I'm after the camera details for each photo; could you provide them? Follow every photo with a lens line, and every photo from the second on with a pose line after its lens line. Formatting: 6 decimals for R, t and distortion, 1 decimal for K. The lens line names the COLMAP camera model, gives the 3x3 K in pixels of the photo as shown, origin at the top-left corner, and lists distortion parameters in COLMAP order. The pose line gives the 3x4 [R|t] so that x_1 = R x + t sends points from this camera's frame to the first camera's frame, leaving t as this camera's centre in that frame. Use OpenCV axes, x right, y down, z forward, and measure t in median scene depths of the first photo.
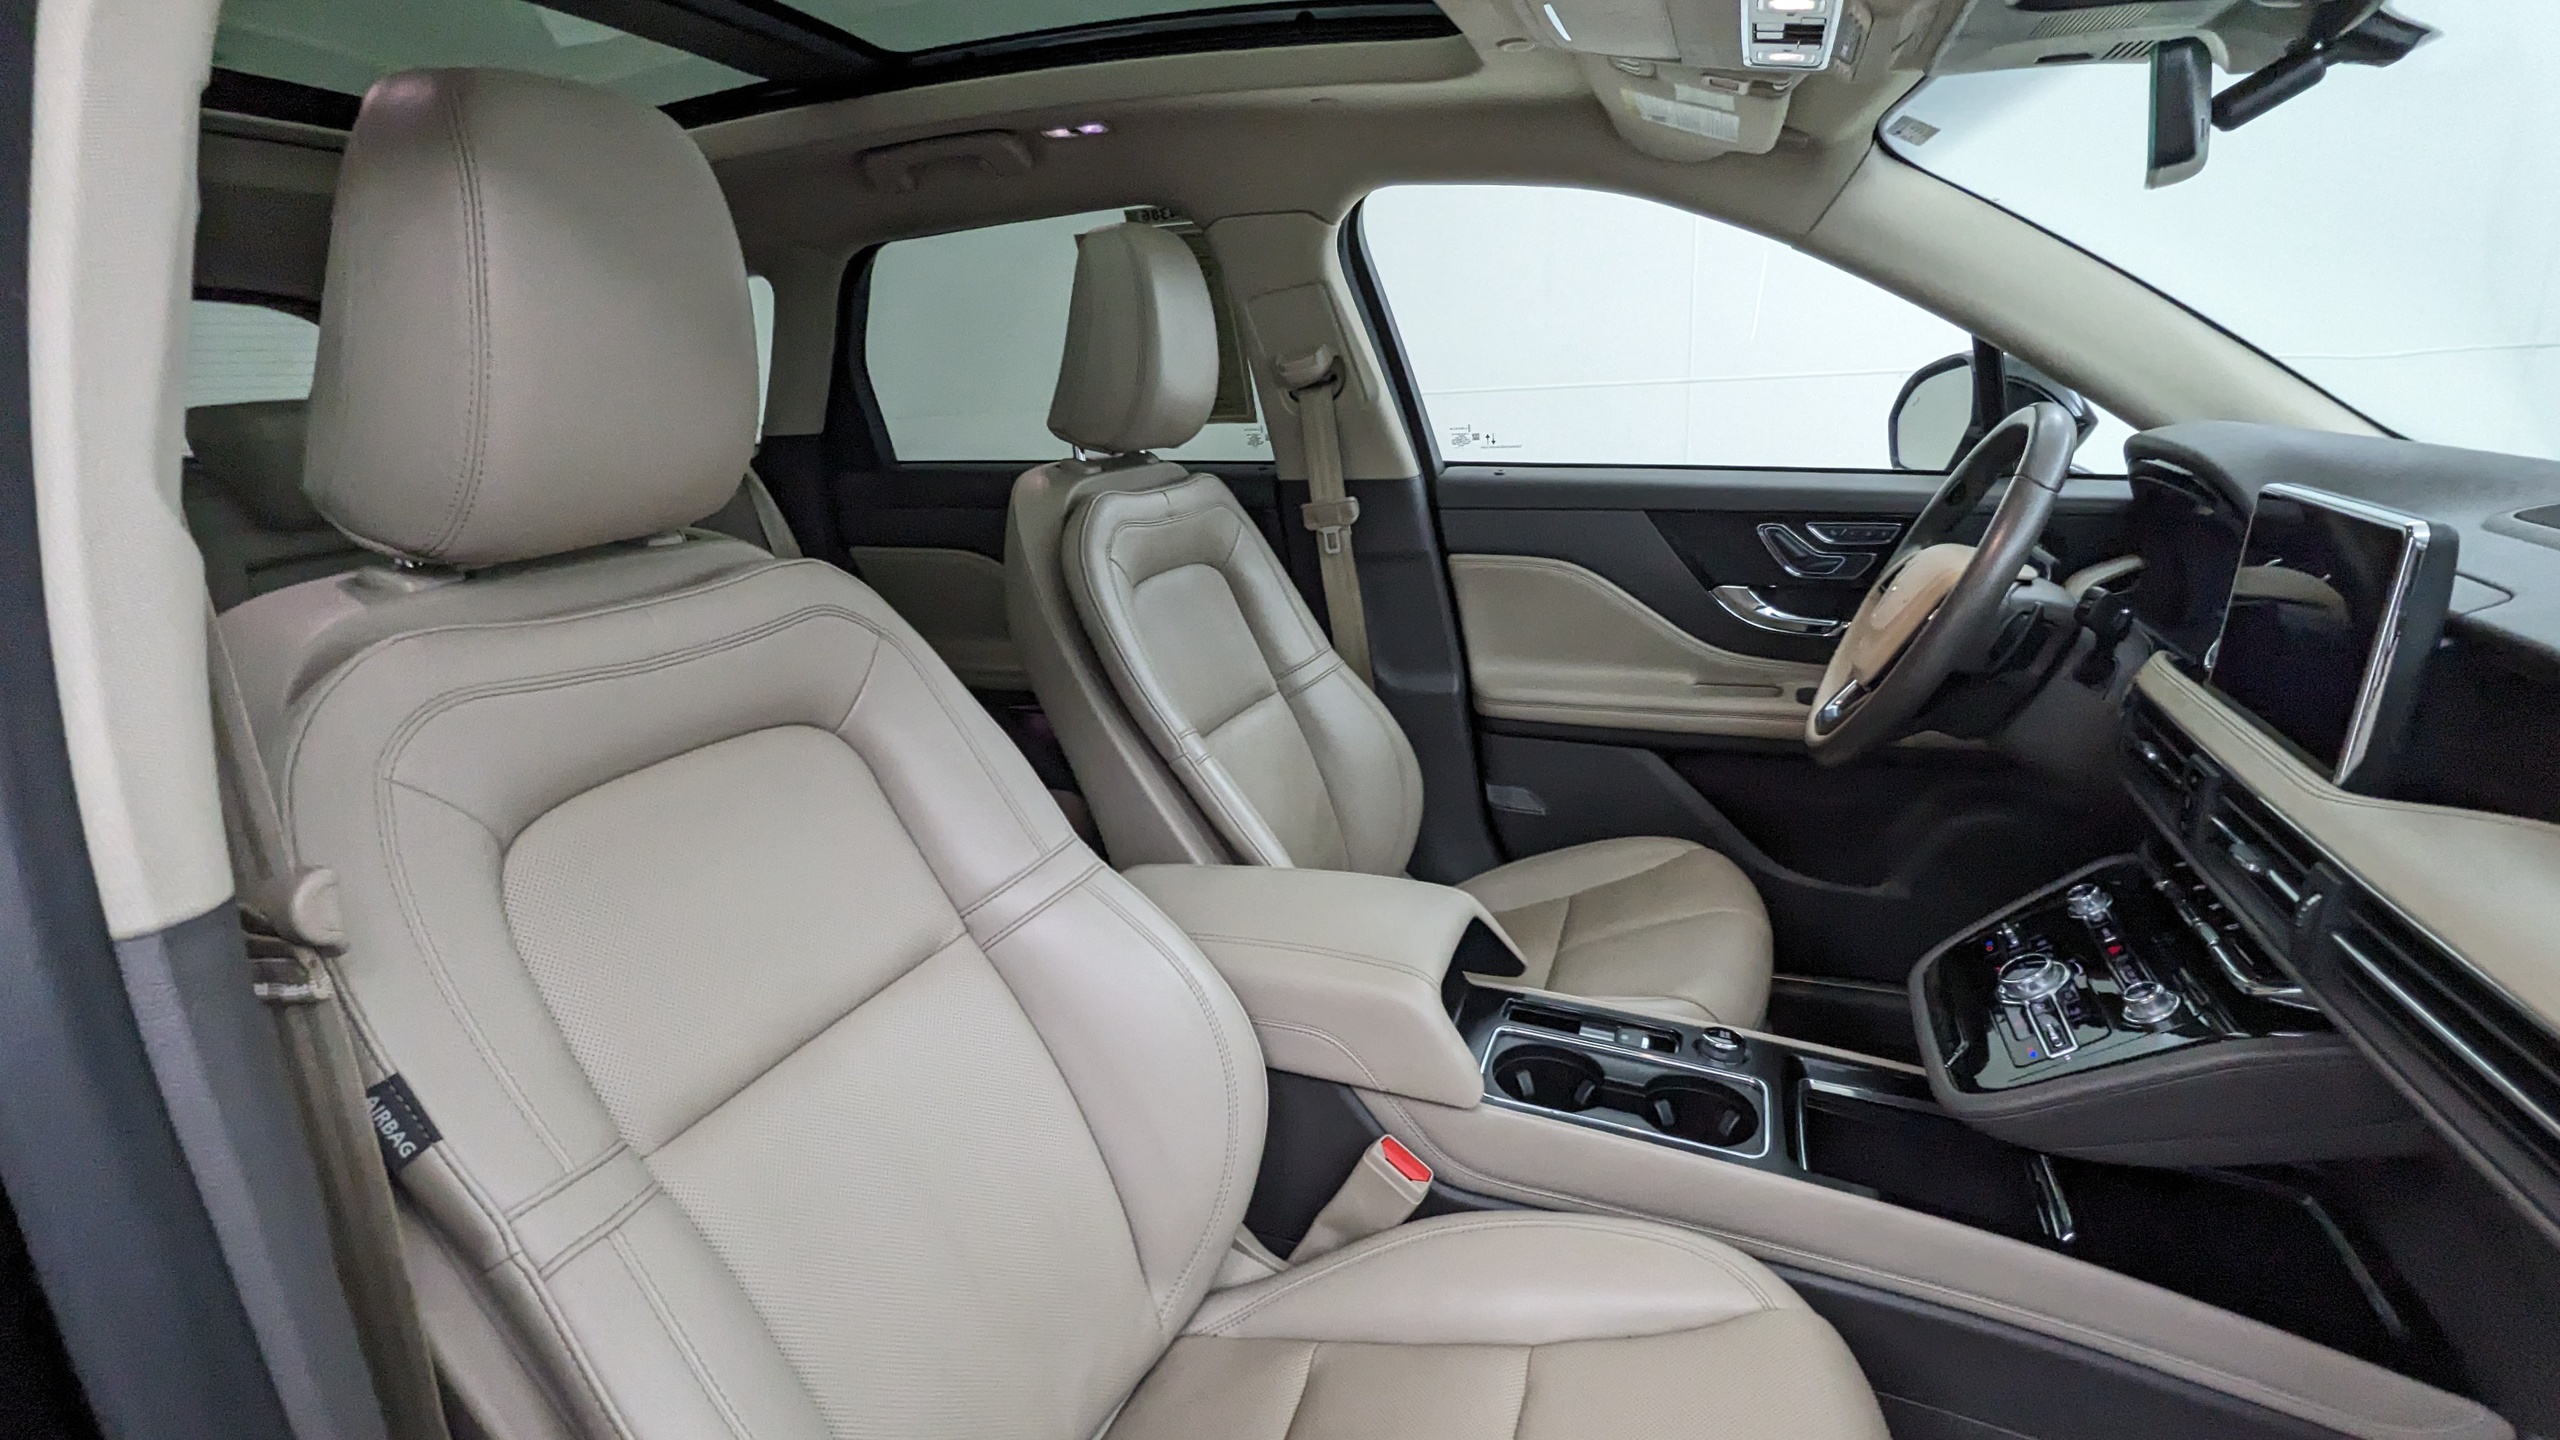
lens RADIAL K [[1183.3, 0, 1312.3], [0, 1183.3, 722.5], [0, 0, 1]] dist [0.000671, -0.001306]
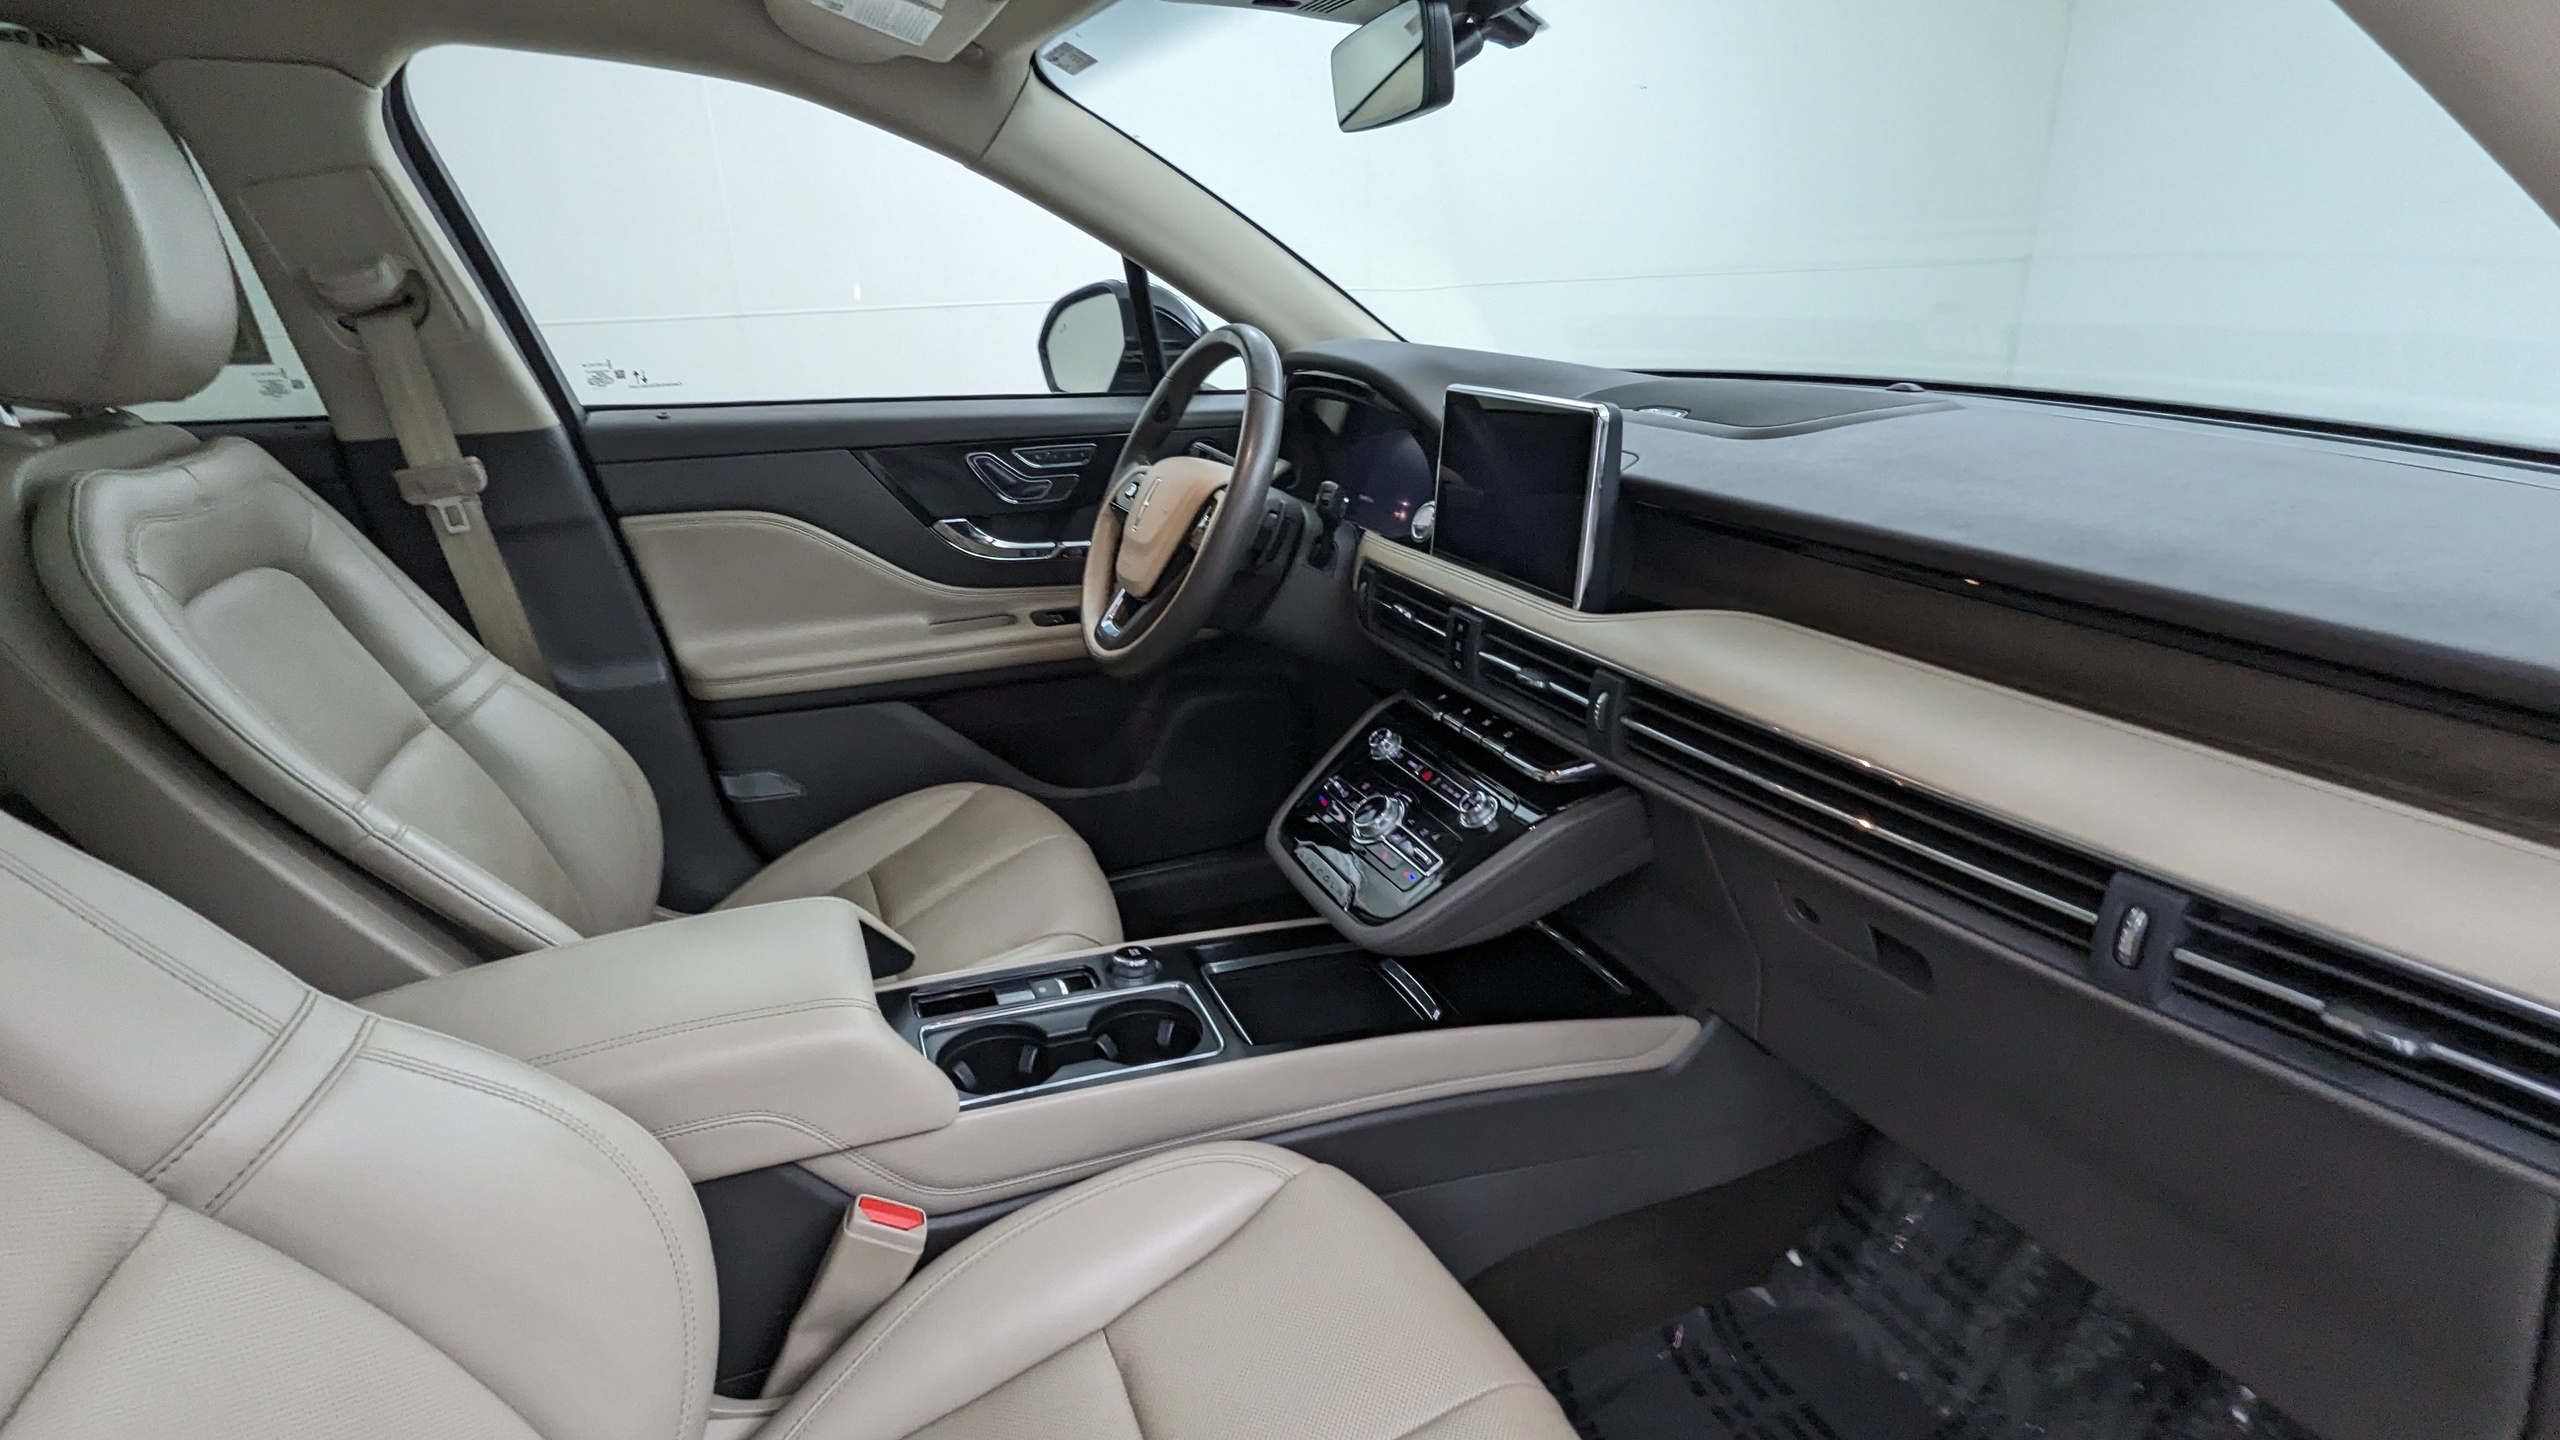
lens RADIAL K [[1183.0, 0, 1253.8], [0, 1183.0, 723.4], [0, 0, 1]] dist [-0.002077, -0.000572]
pose [[0.751511, -0.212141, 0.624682, -0.113090], [0.181453, 0.976835, 0.113440, -0.017337], [-0.634276, 0.028099, 0.772596, 0.094876]]
